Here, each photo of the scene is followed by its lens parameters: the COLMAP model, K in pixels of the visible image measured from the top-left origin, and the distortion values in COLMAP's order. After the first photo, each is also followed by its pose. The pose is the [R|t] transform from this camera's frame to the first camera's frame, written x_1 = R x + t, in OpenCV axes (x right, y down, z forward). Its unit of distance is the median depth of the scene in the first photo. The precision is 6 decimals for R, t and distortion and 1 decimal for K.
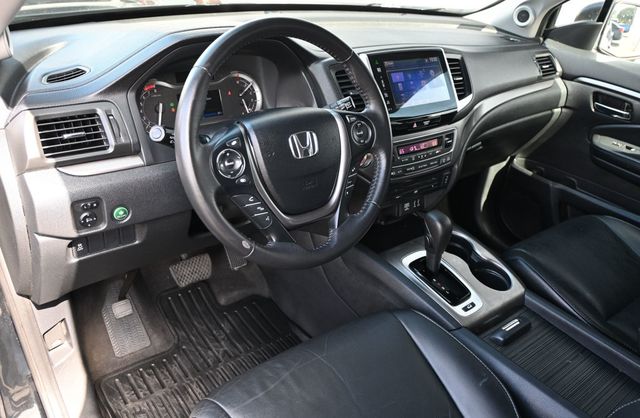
lens RADIAL K [[503.6, 0, 319.2], [0, 503.6, 206.9], [0, 0, 1]] dist [0.050792, -0.000761]
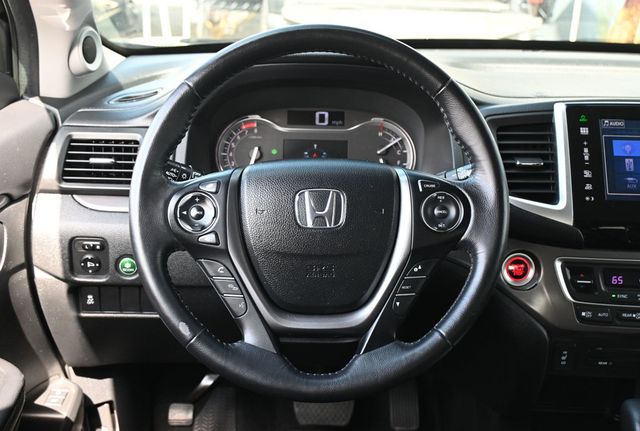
lens RADIAL K [[772.0, 0, 319.2], [0, 772.0, 215.9], [0, 0, 1]] dist [-0.000183, 0.000000]
pose [[0.798670, 0.139843, -0.585295, 0.516672], [-0.251936, 0.960985, -0.114177, 0.000120], [0.546492, 0.238646, 0.802741, 0.187090]]
